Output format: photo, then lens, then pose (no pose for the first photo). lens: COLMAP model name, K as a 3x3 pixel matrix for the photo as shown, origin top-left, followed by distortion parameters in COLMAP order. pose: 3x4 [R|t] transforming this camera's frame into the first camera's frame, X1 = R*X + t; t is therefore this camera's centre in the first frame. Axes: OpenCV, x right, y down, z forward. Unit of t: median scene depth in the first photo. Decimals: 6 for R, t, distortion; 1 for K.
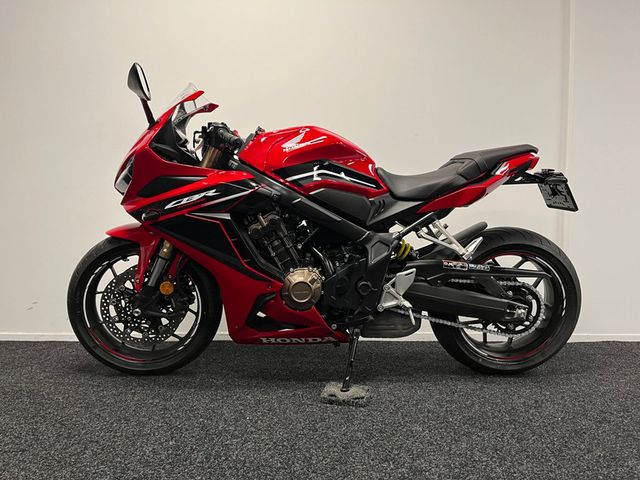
lens RADIAL K [[511.8, 0, 320.0], [0, 511.8, 240.0], [0, 0, 1]] dist [0.007525, 0.002991]
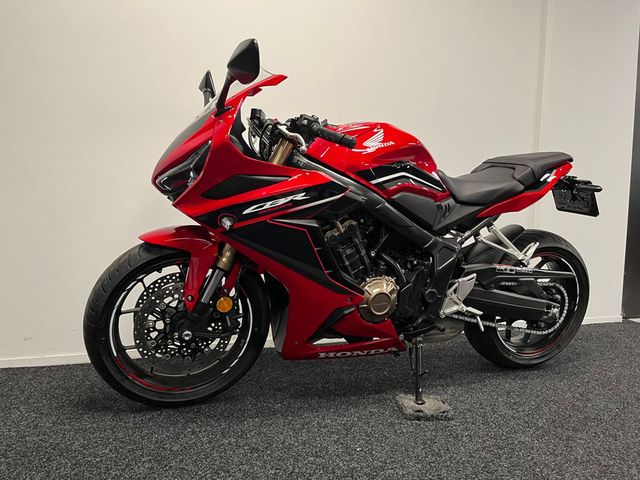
lens RADIAL K [[511.2, 0, 320.0], [0, 511.2, 240.0], [0, 0, 1]] dist [0.003514, -0.003509]
pose [[0.949869, -0.007310, 0.312562, -0.412514], [-0.008606, 0.998737, 0.049509, -0.056521], [-0.312529, -0.049717, 0.948606, 0.152833]]
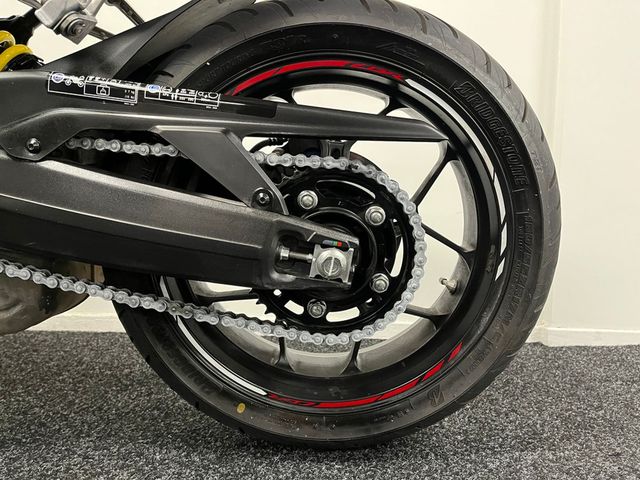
lens RADIAL K [[511.2, 0, 320.0], [0, 511.2, 240.0], [0, 0, 1]] dist [0.003514, -0.003509]
pose [[0.998627, 0.016194, -0.049828, 0.408405], [-0.014237, 0.999122, 0.039395, 0.121902], [0.050422, -0.038631, 0.997981, 0.734386]]
